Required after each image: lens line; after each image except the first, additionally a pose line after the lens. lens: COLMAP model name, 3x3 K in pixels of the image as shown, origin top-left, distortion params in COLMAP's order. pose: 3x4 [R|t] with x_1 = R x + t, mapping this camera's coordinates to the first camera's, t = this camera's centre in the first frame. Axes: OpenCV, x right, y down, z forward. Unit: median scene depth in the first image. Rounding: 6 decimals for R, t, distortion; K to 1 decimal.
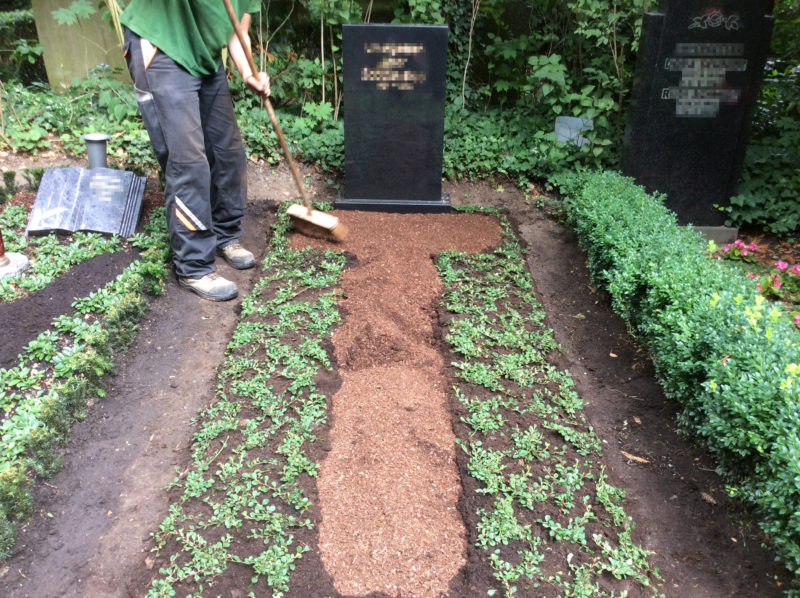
lens RADIAL K [[722.2, 0, 400.5], [0, 722.2, 296.5], [0, 0, 1]] dist [0.088129, -0.146839]
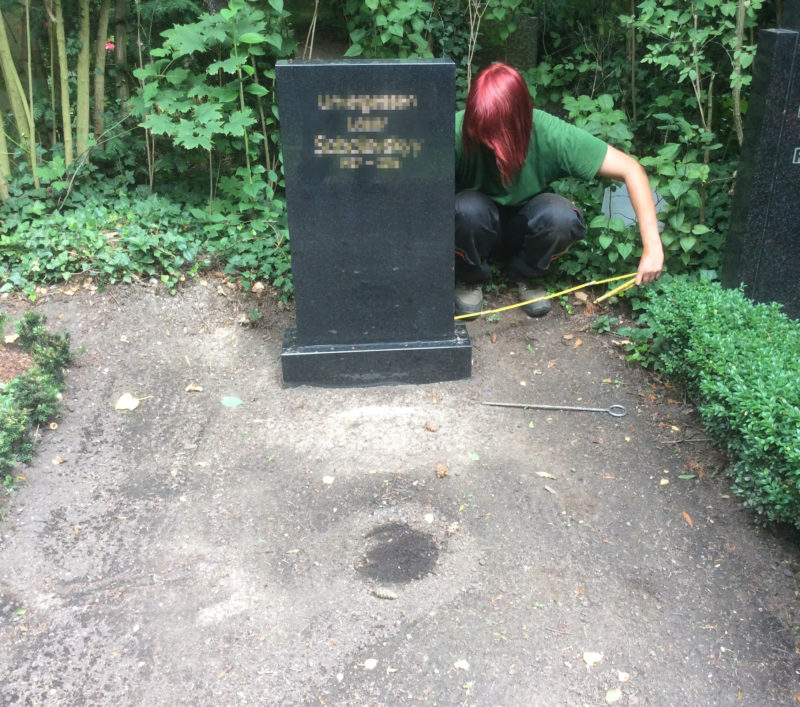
lens RADIAL K [[869.0, 0, 442.2], [0, 869.0, 345.2], [0, 0, 1]] dist [0.037235, 0.000000]
pose [[0.992645, -0.066199, 0.101360, -0.029554], [0.067505, 0.997674, -0.009505, -0.119065], [-0.100495, 0.016278, 0.994804, 0.260692]]
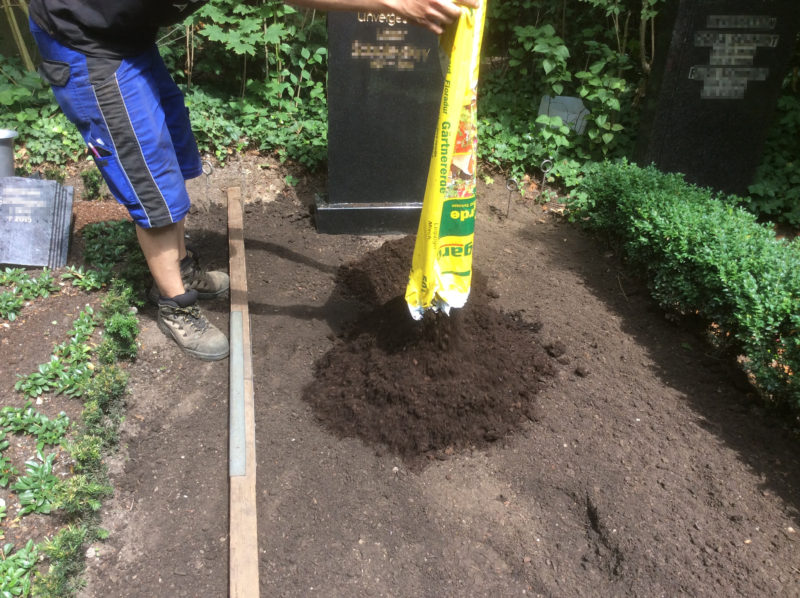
lens RADIAL K [[722.2, 0, 401.2], [0, 722.2, 300.2], [0, 0, 1]] dist [0.088129, -0.146839]
pose [[0.983173, -0.058644, 0.173010, -0.142018], [0.049192, 0.997079, 0.058432, -0.068187], [-0.175932, -0.048938, 0.983185, 0.169486]]
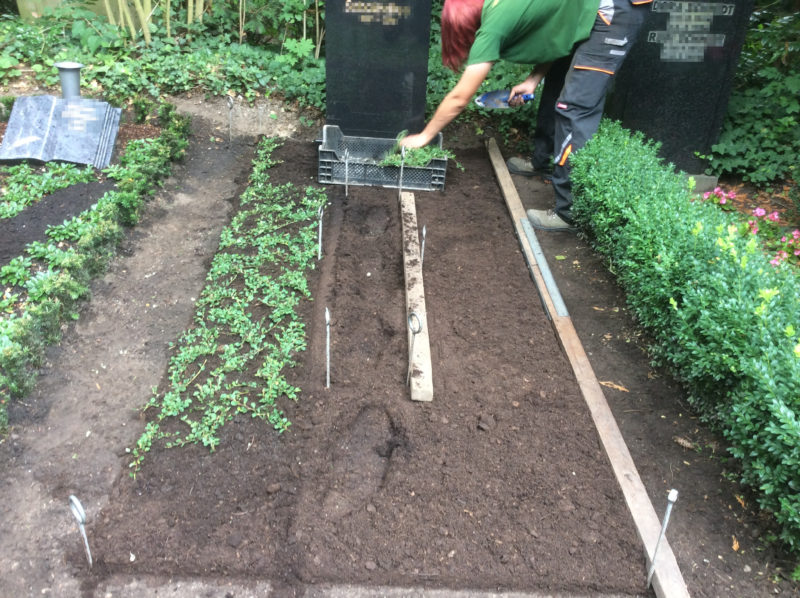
lens RADIAL K [[722.2, 0, 400.5], [0, 722.2, 295.6], [0, 0, 1]] dist [0.088129, -0.146839]
pose [[0.999348, 0.018922, 0.030762, -0.001675], [-0.020605, 0.998254, 0.055357, 0.023205], [-0.029660, -0.055955, 0.997993, 0.002133]]
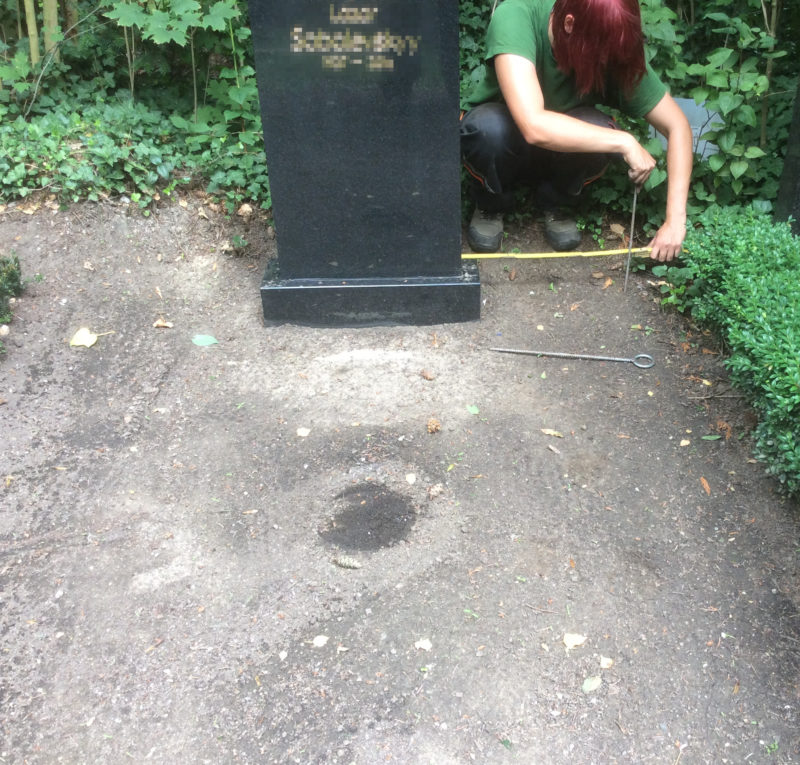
lens RADIAL K [[943.8, 0, 495.1], [0, 943.8, 378.1], [0, 0, 1]] dist [0.018656, 0.000000]
pose [[0.995337, -0.052424, 0.080966, 0.020062], [0.045202, 0.995041, 0.088598, -0.115169], [-0.085209, -0.084525, 0.992771, 0.292993]]
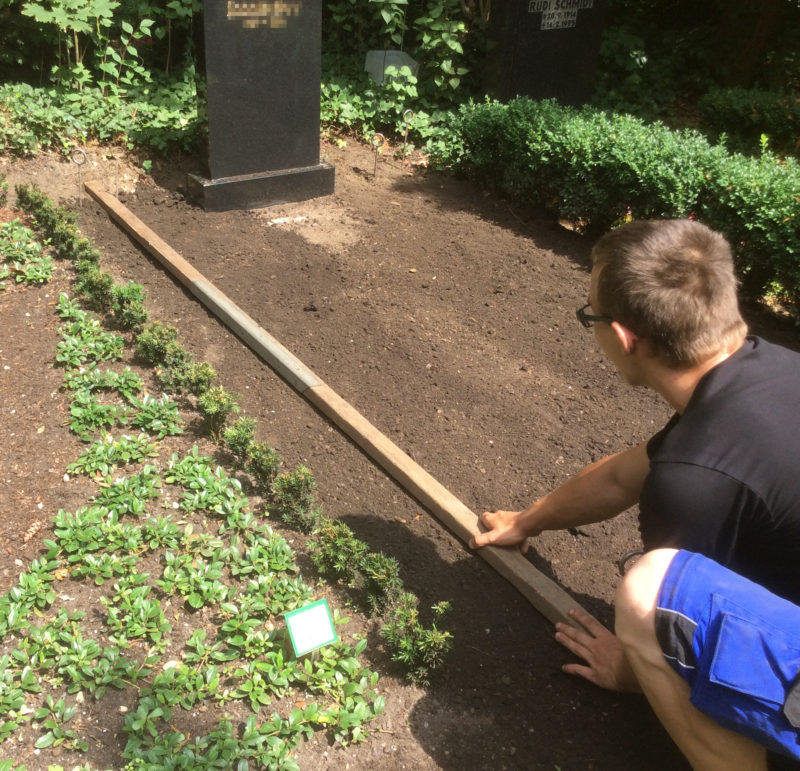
lens RADIAL K [[935.4, 0, 293.0], [0, 935.4, 377.9], [0, 0, 1]] dist [0.059128, 0.000000]
pose [[0.889253, -0.233262, 0.393469, -0.438564], [0.209327, 0.972367, 0.103368, -0.012480], [-0.406708, -0.009557, 0.913508, 0.041605]]
